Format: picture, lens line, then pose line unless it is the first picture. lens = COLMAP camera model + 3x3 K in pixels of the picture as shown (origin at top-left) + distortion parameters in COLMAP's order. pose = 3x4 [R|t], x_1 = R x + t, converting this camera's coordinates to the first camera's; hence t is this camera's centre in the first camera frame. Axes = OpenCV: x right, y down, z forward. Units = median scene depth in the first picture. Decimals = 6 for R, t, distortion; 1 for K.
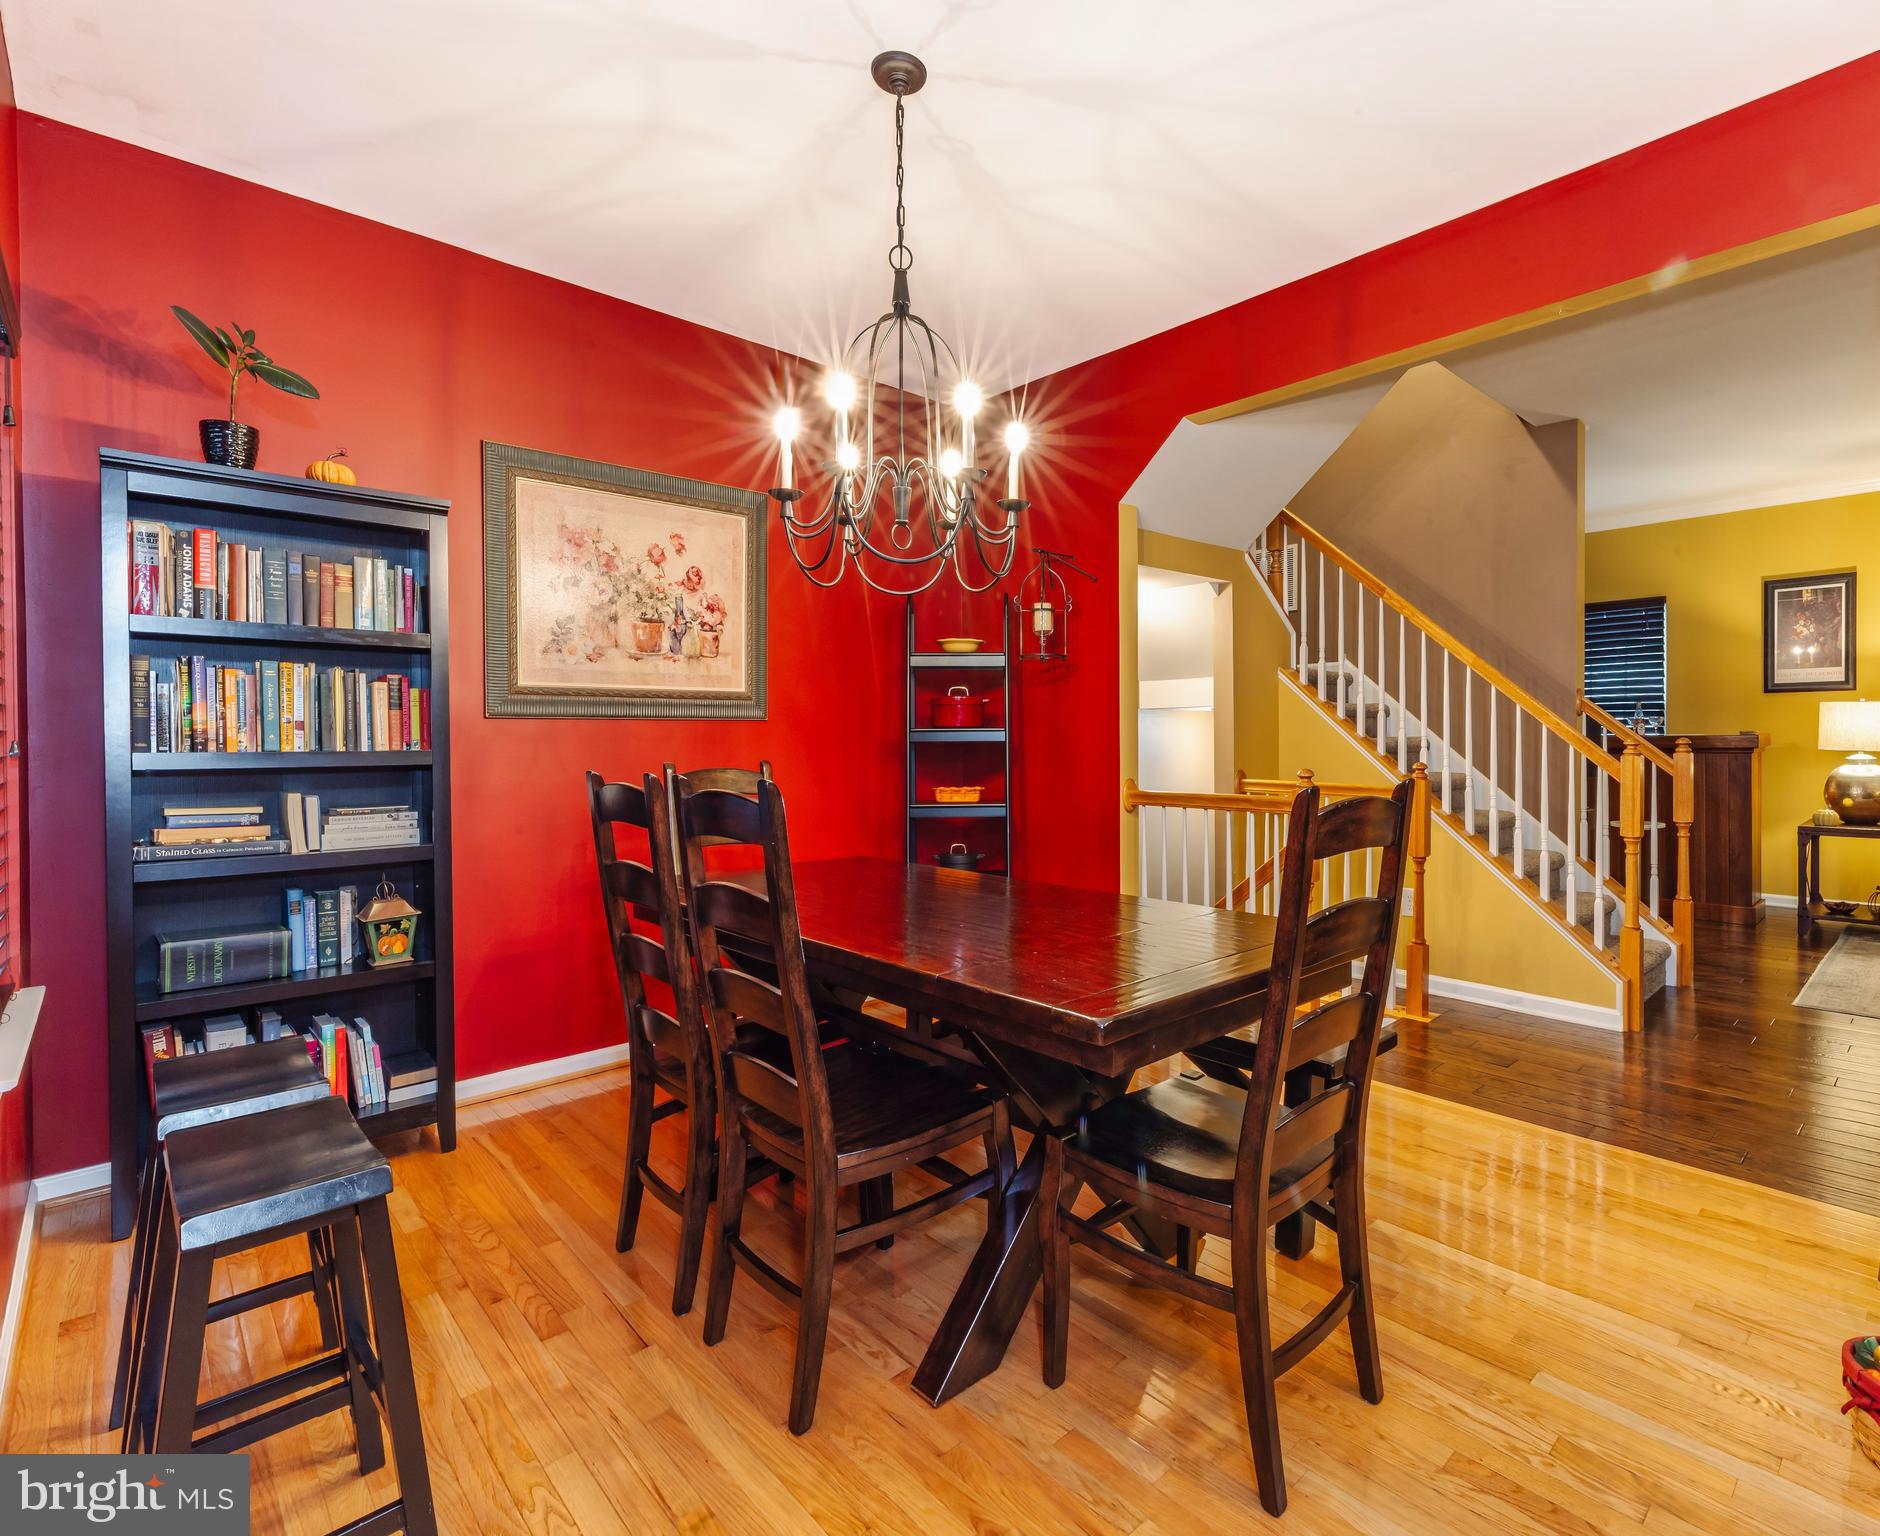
lens RADIAL K [[904.3, 0, 948.4], [0, 904.3, 751.4], [0, 0, 1]] dist [-0.010418, 0.000058]
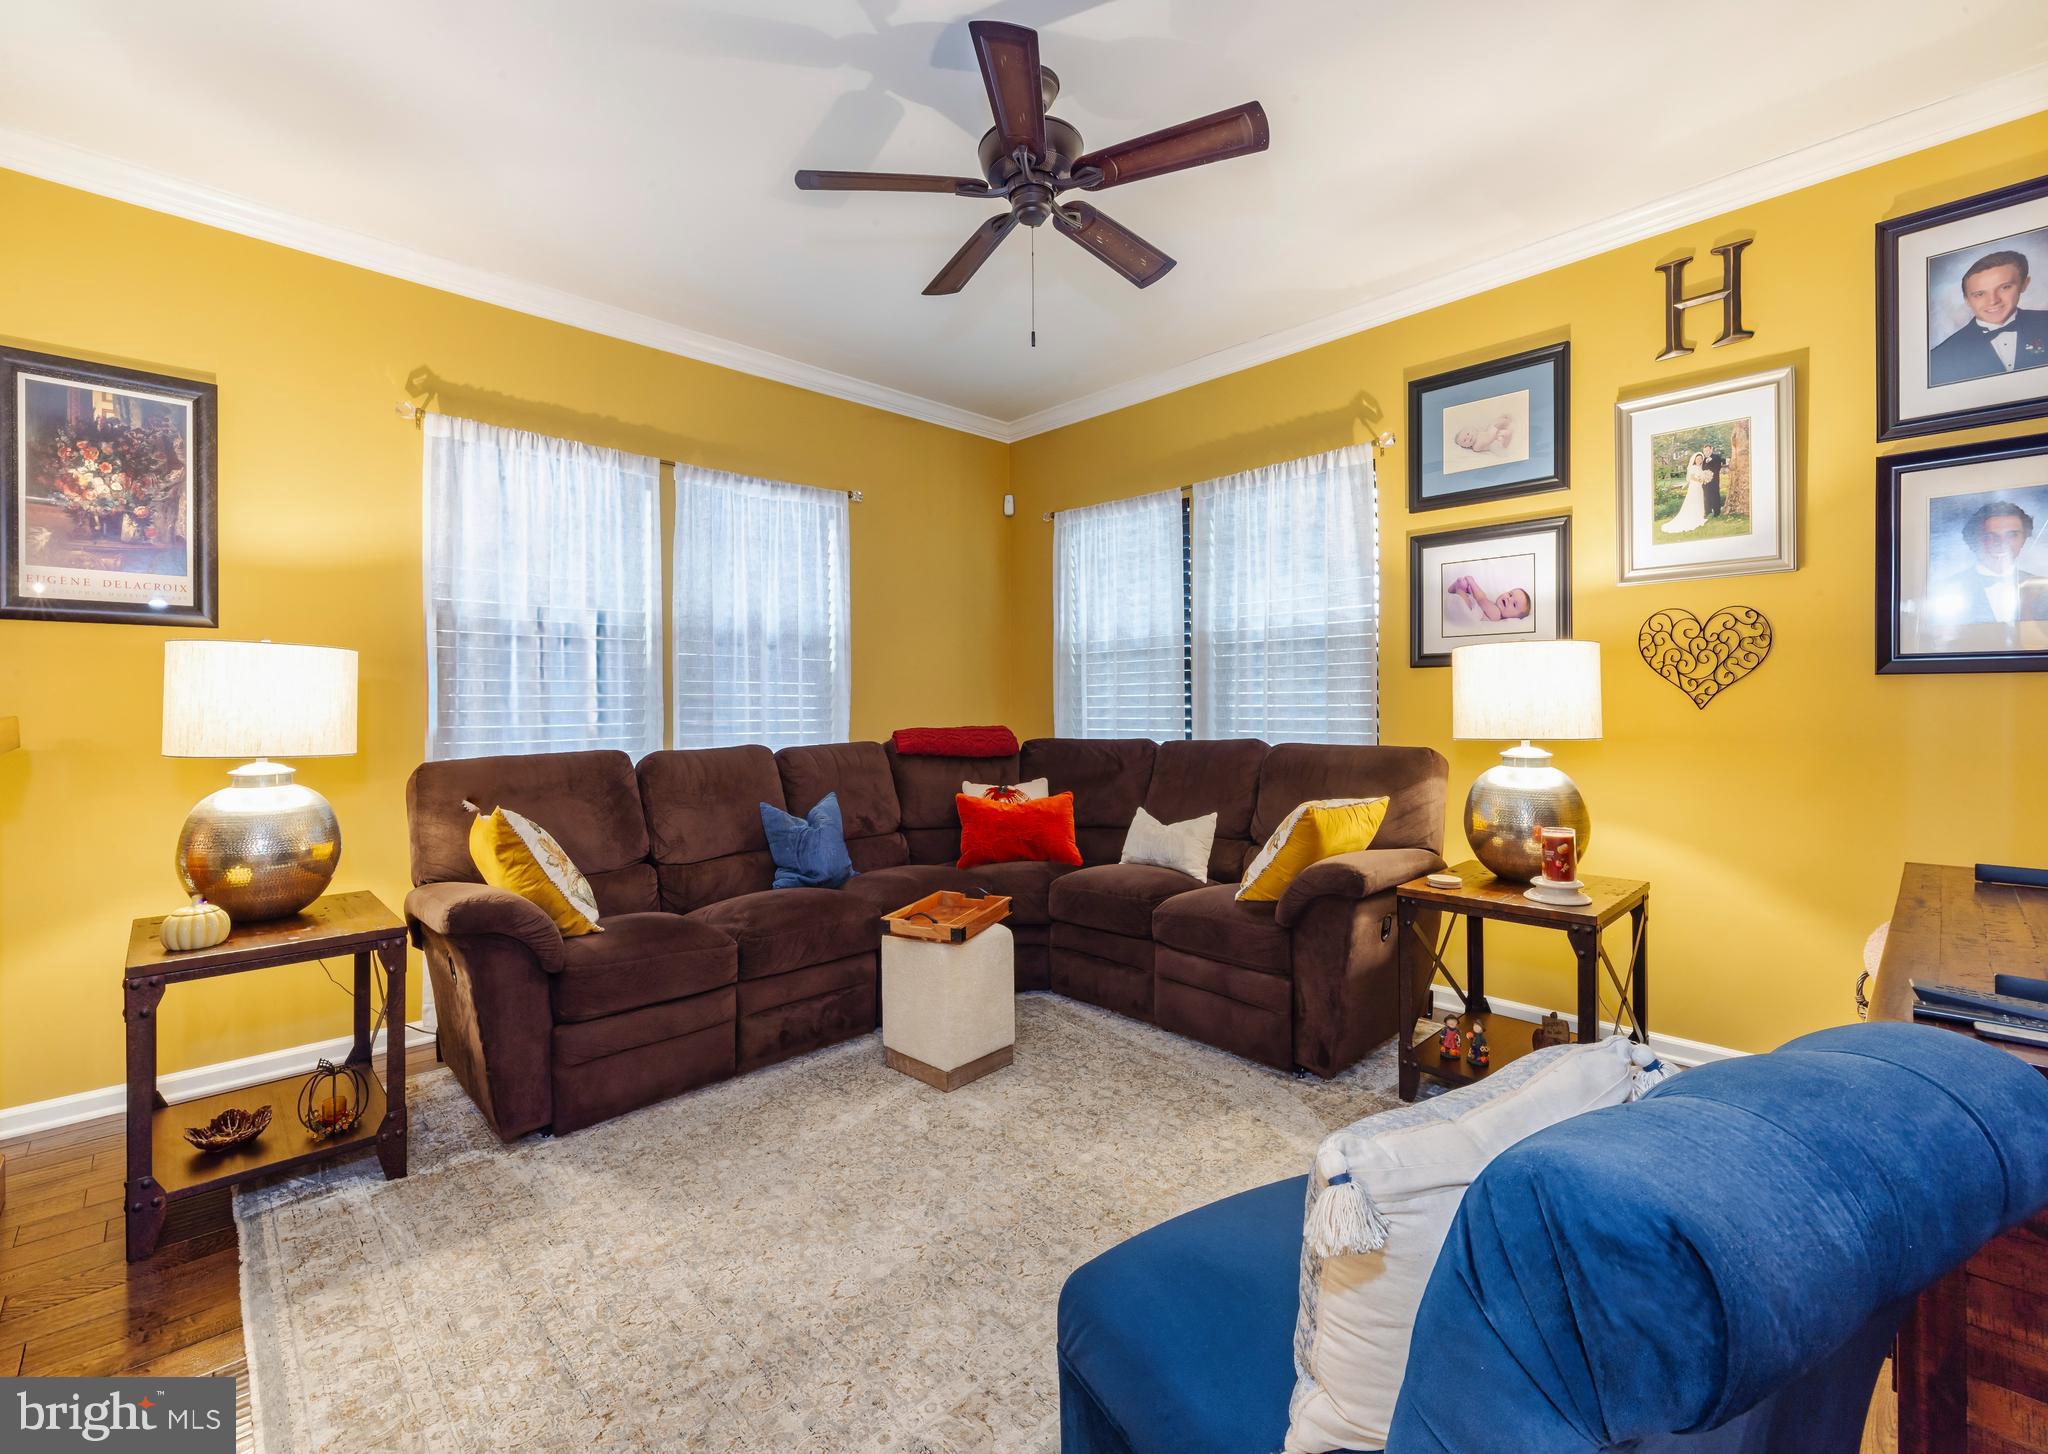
lens RADIAL K [[852.7, 0, 1027.7], [0, 852.7, 714.8], [0, 0, 1]] dist [0.001250, 0.000425]
pose [[-0.075862, 0.005321, 0.997104, 0.960363], [0.014702, 0.999883, -0.004217, -0.023145], [-0.997010, 0.014339, -0.075931, 1.105379]]
